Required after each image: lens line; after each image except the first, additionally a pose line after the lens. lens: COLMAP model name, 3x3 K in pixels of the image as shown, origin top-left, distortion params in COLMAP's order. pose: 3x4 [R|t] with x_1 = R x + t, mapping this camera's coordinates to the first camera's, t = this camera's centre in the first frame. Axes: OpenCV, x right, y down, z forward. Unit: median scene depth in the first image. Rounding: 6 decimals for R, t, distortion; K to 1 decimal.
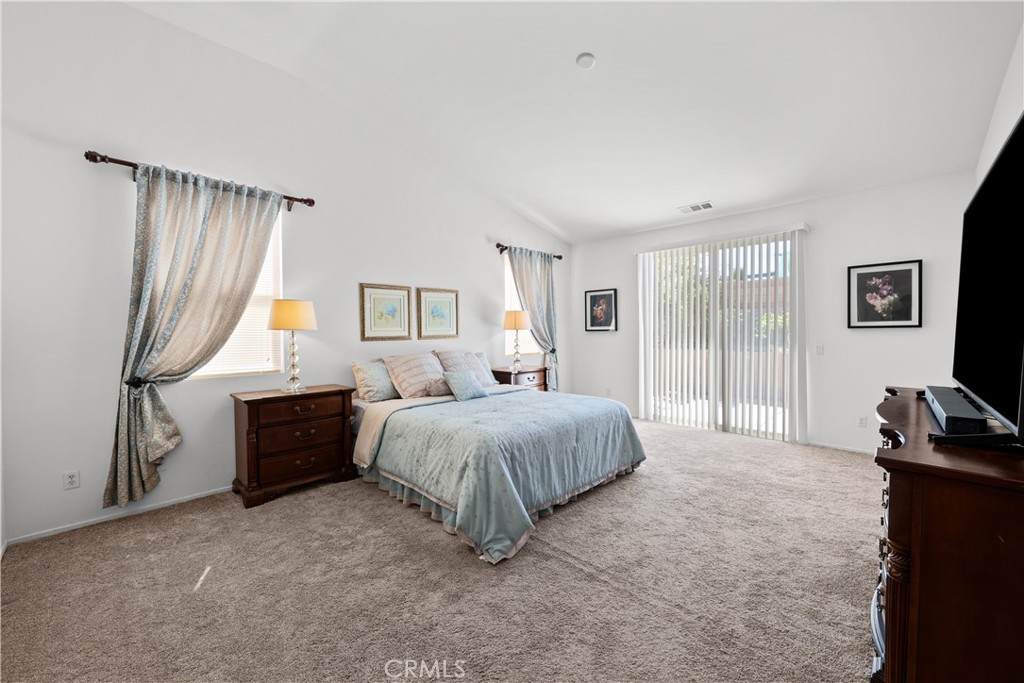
lens RADIAL K [[405.7, 0, 511.9], [0, 405.7, 343.1], [0, 0, 1]] dist [0.001851, 0.000377]
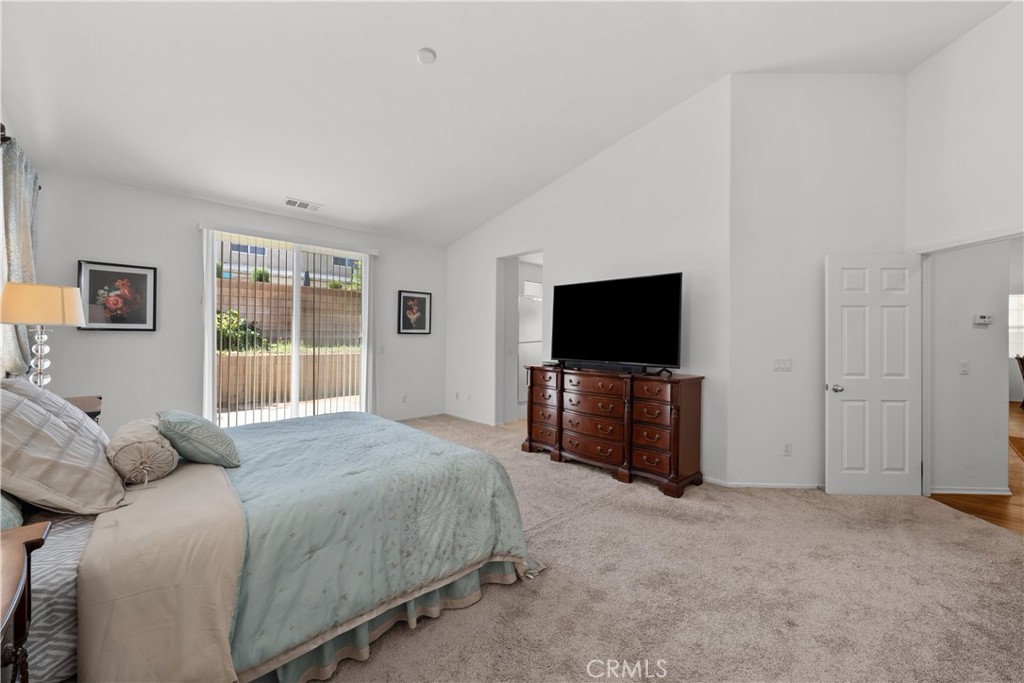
lens RADIAL K [[405.7, 0, 514.6], [0, 405.7, 338.9], [0, 0, 1]] dist [0.001851, 0.000377]
pose [[0.018606, 0.001839, 0.999825, -0.728904], [0.015672, 0.999875, -0.002131, -0.012586], [-0.999704, 0.015709, 0.018575, 0.731225]]
